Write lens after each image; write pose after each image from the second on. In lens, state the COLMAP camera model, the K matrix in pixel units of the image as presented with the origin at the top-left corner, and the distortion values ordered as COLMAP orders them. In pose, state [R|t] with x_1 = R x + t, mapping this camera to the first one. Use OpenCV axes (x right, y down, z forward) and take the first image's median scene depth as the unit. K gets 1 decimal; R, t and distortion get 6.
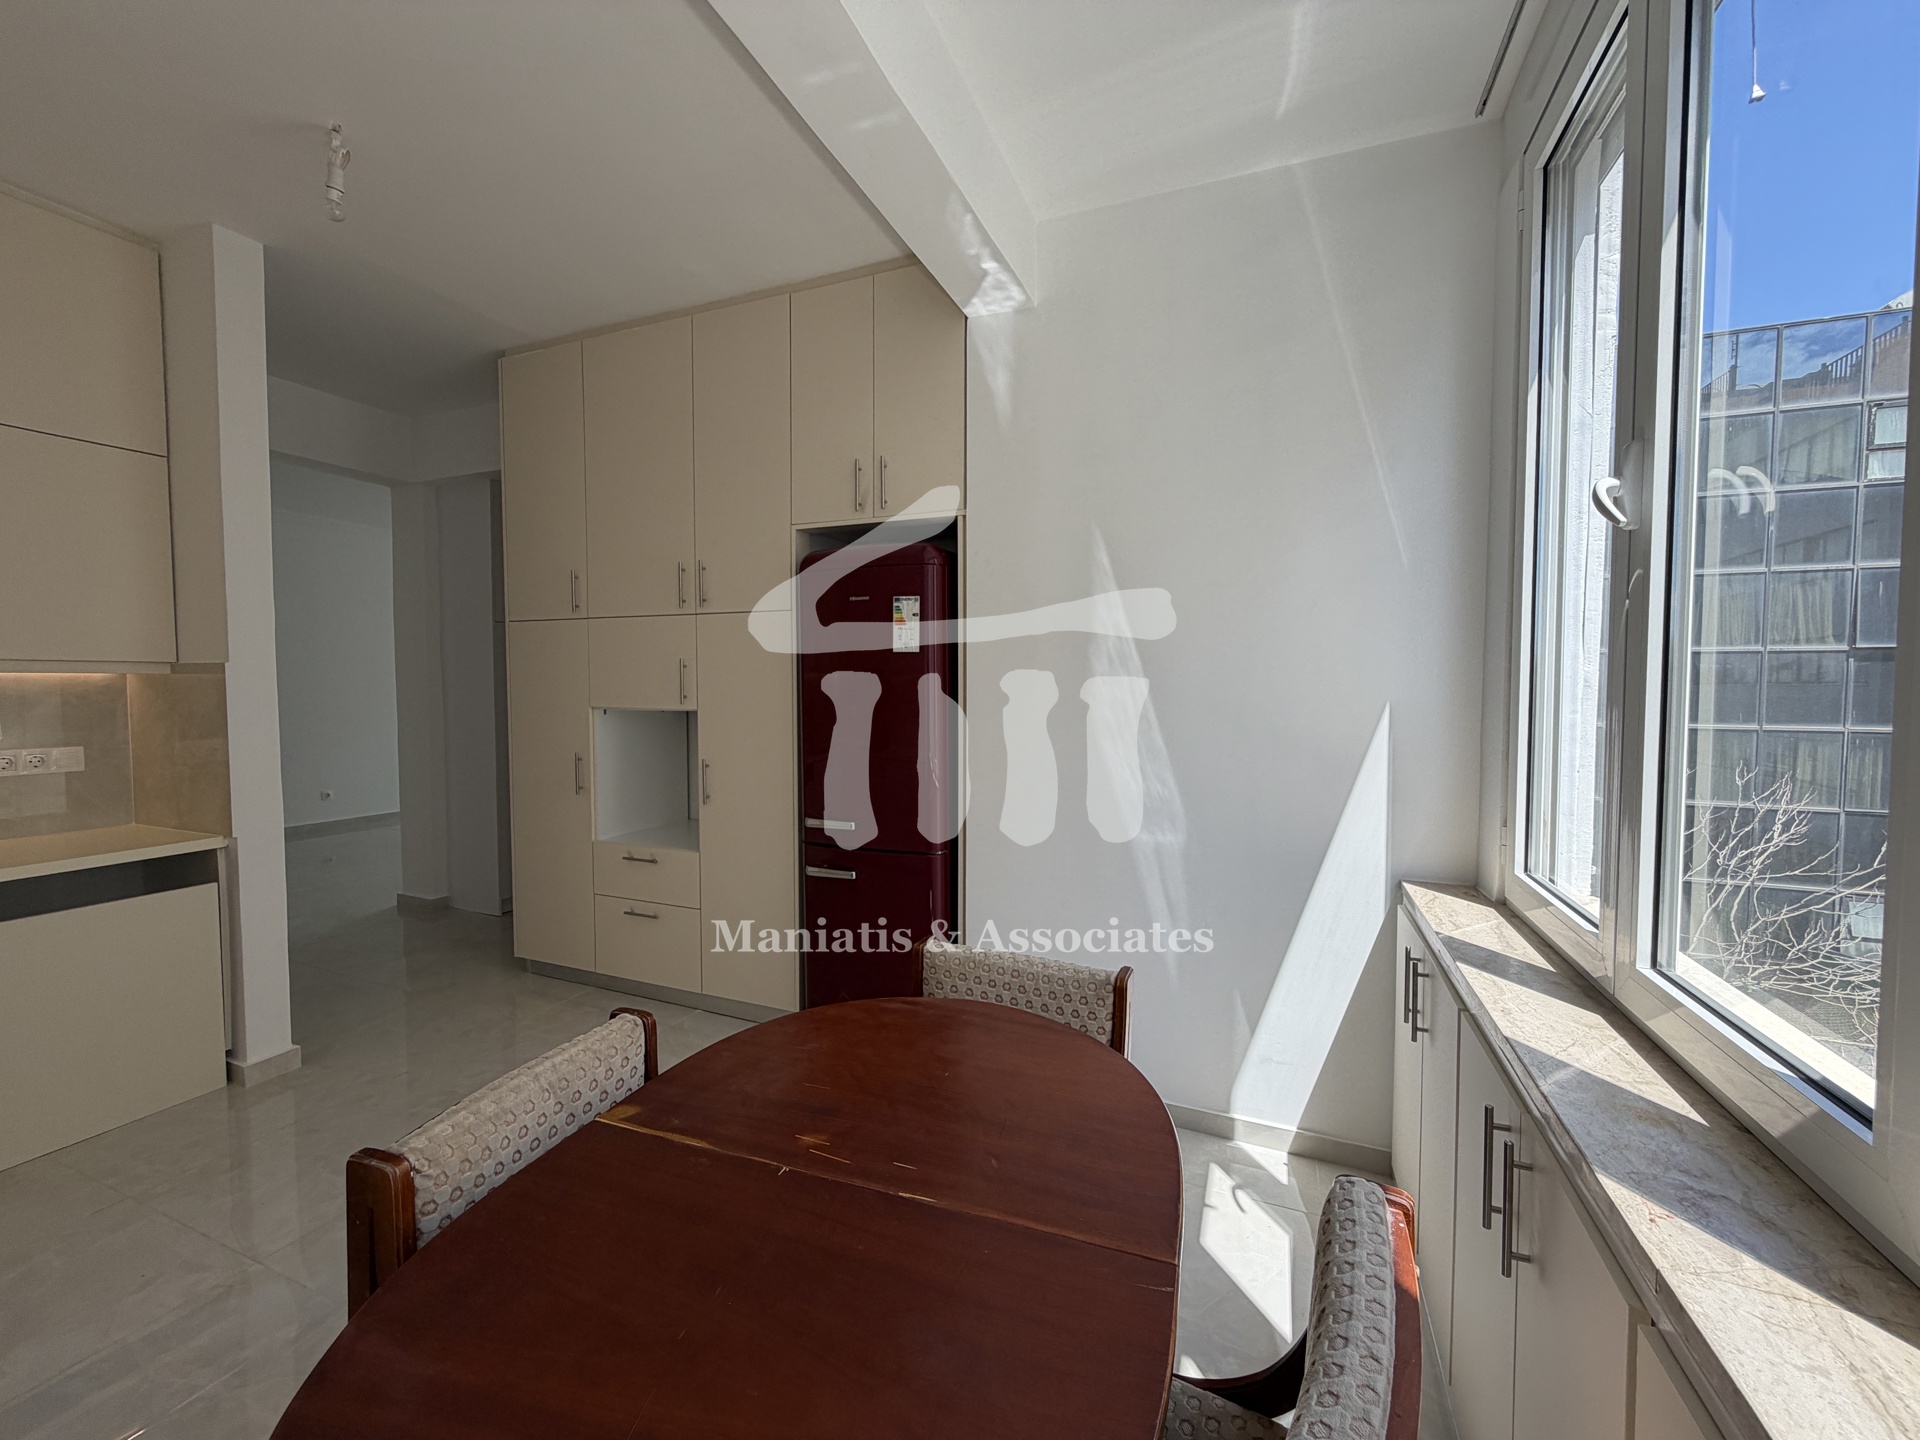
lens RADIAL K [[764.6, 0, 954.0], [0, 764.6, 720.0], [0, 0, 1]] dist [0.000370, 0.000009]
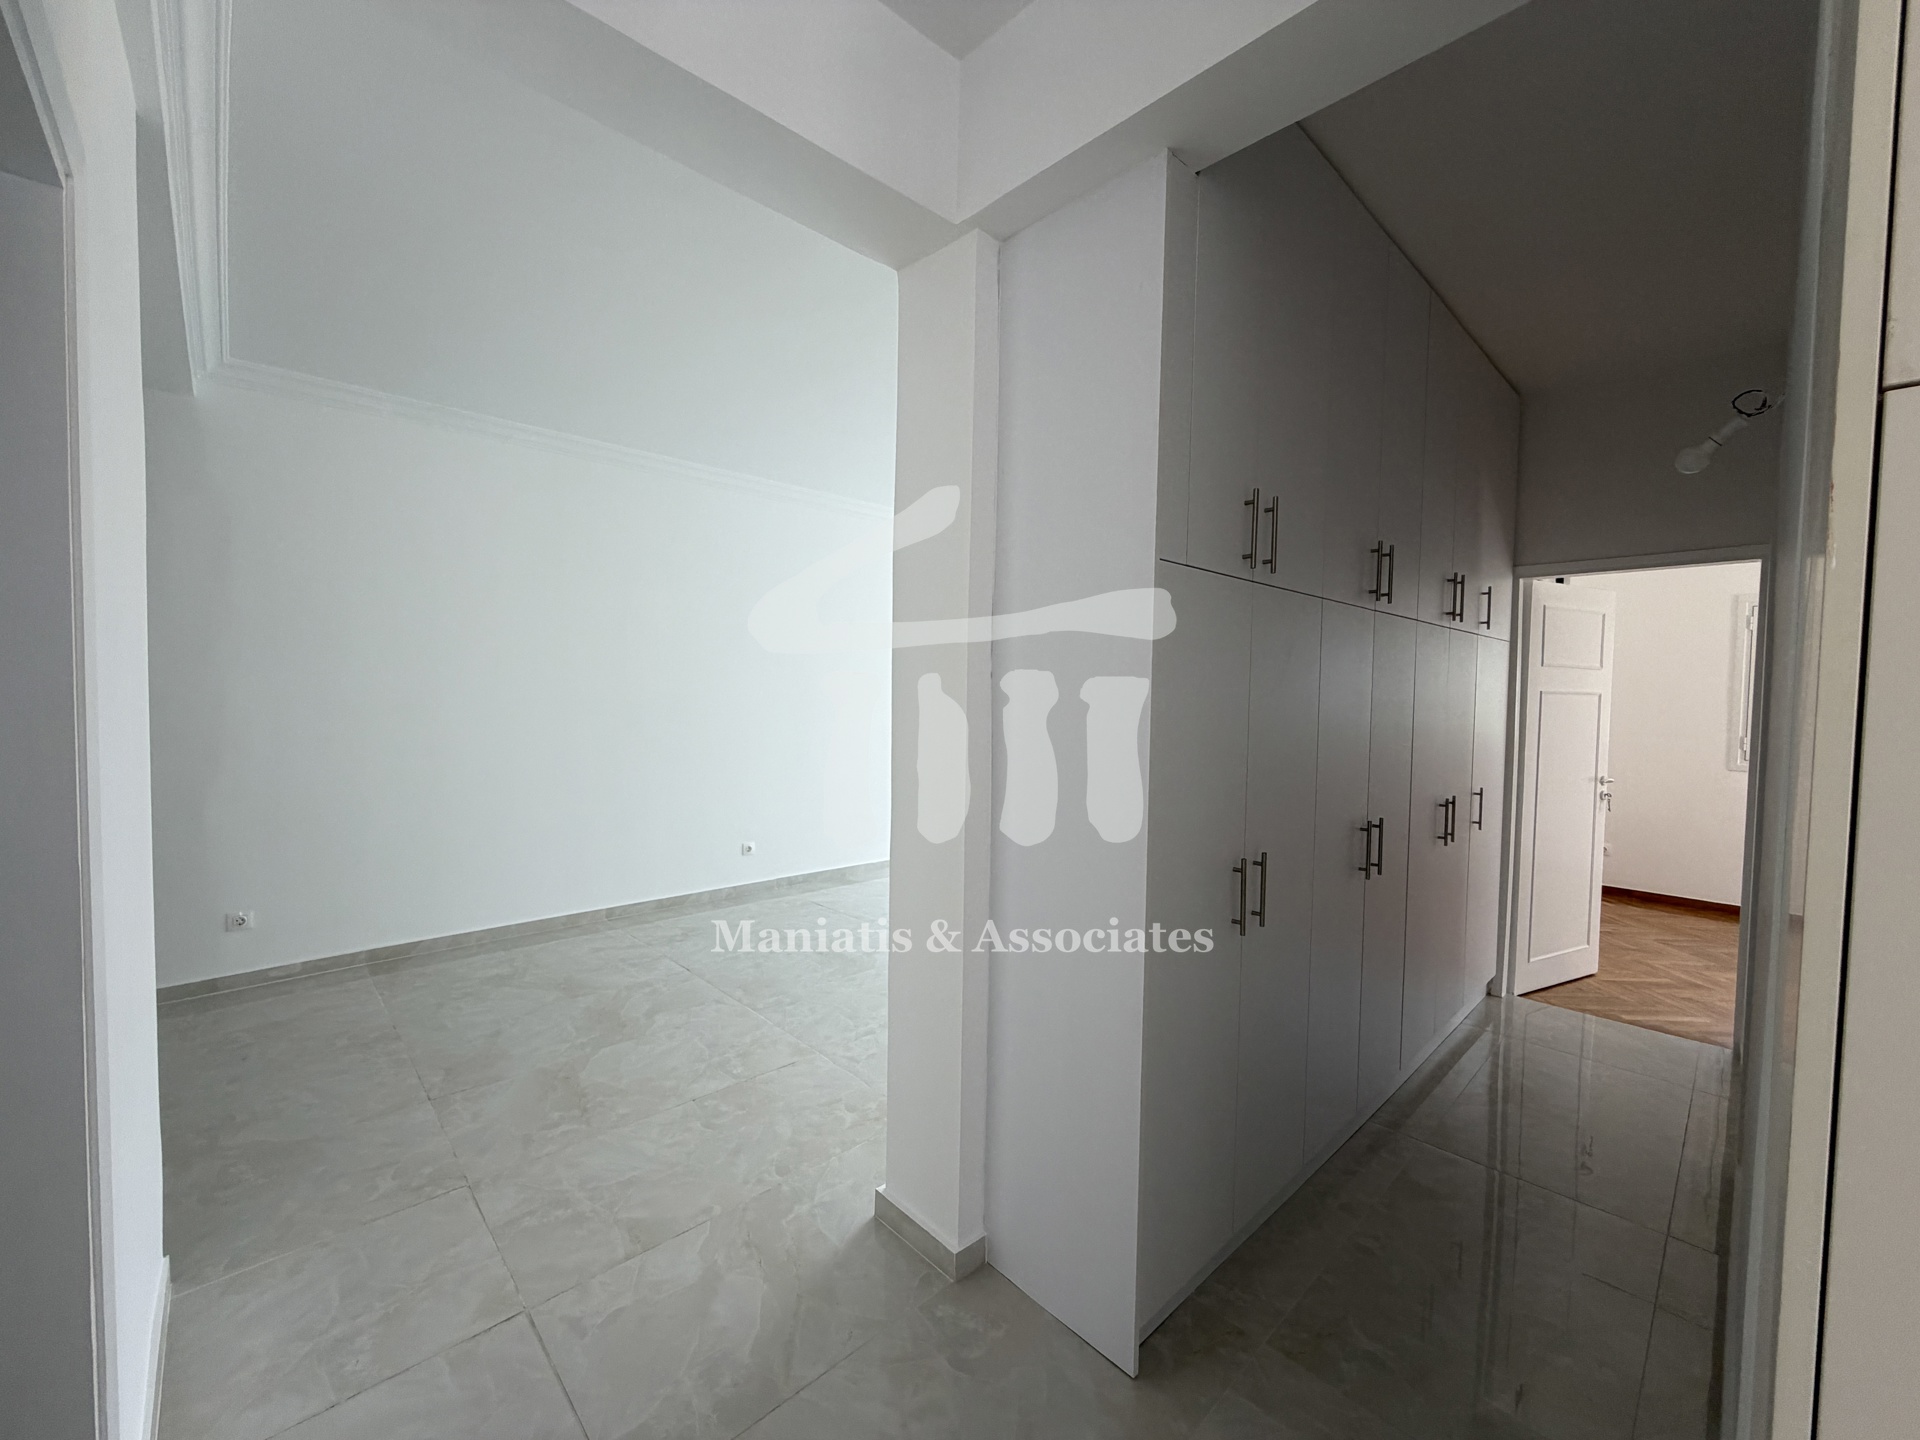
lens RADIAL K [[765.3, 0, 954.5], [0, 765.3, 719.6], [0, 0, 1]] dist [0.000930, -0.000387]
pose [[0.913356, 0.023962, -0.406455, -0.982446], [-0.029123, 0.999555, -0.006516, -0.085834], [0.406118, 0.017789, 0.913647, 1.165540]]
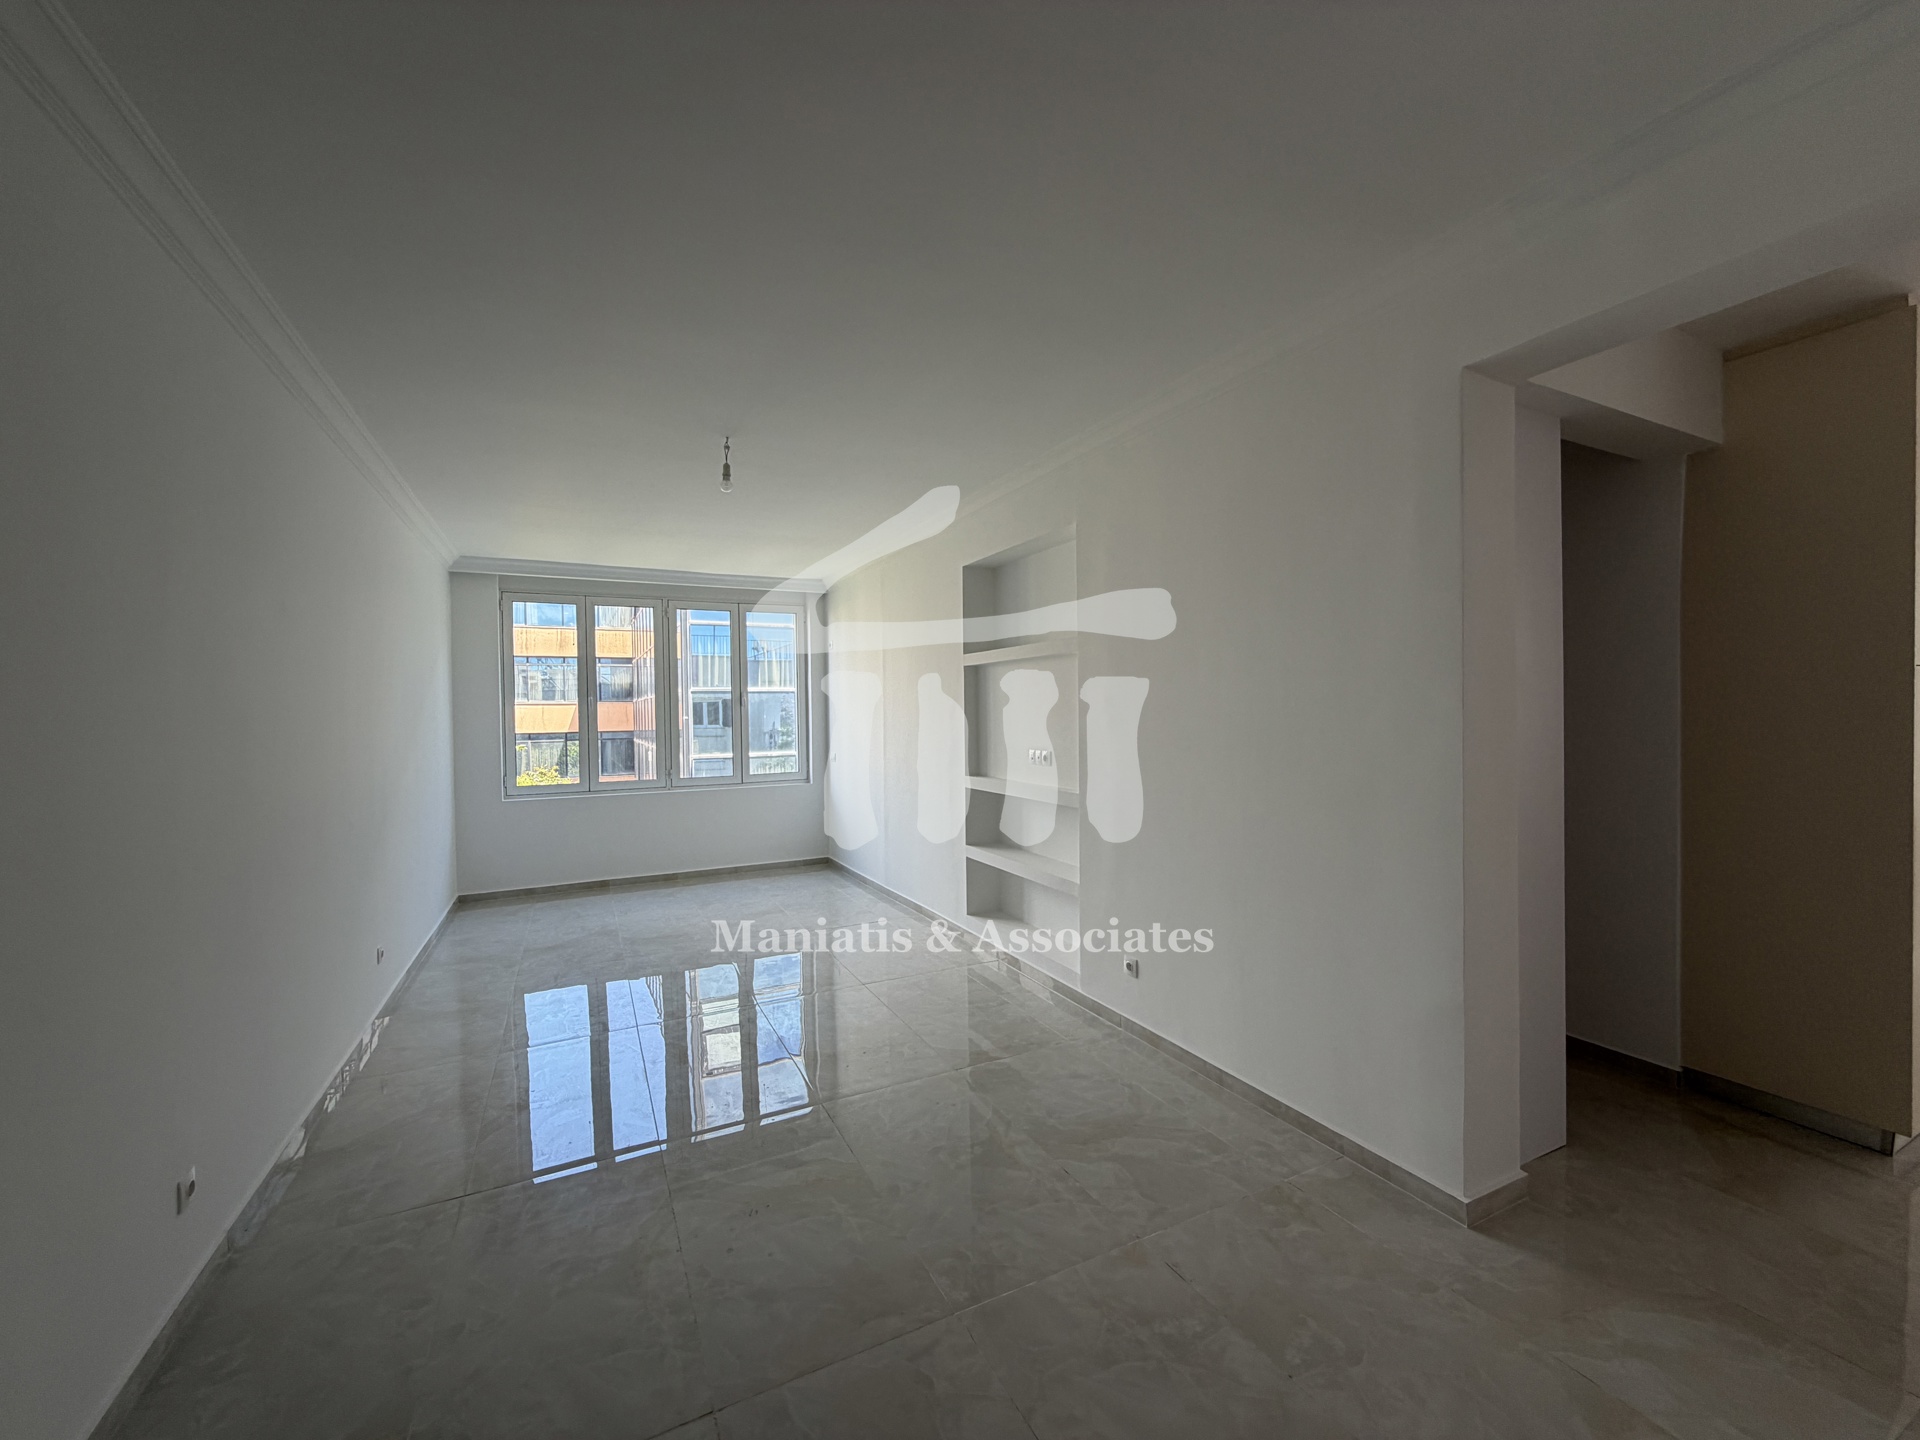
lens RADIAL K [[764.6, 0, 954.0], [0, 764.6, 720.0], [0, 0, 1]] dist [0.000370, 0.000009]
pose [[0.654735, -0.022229, 0.755532, -2.503630], [0.051100, 0.998582, -0.014902, -0.162503], [-0.754129, 0.048364, 0.654942, 1.764841]]
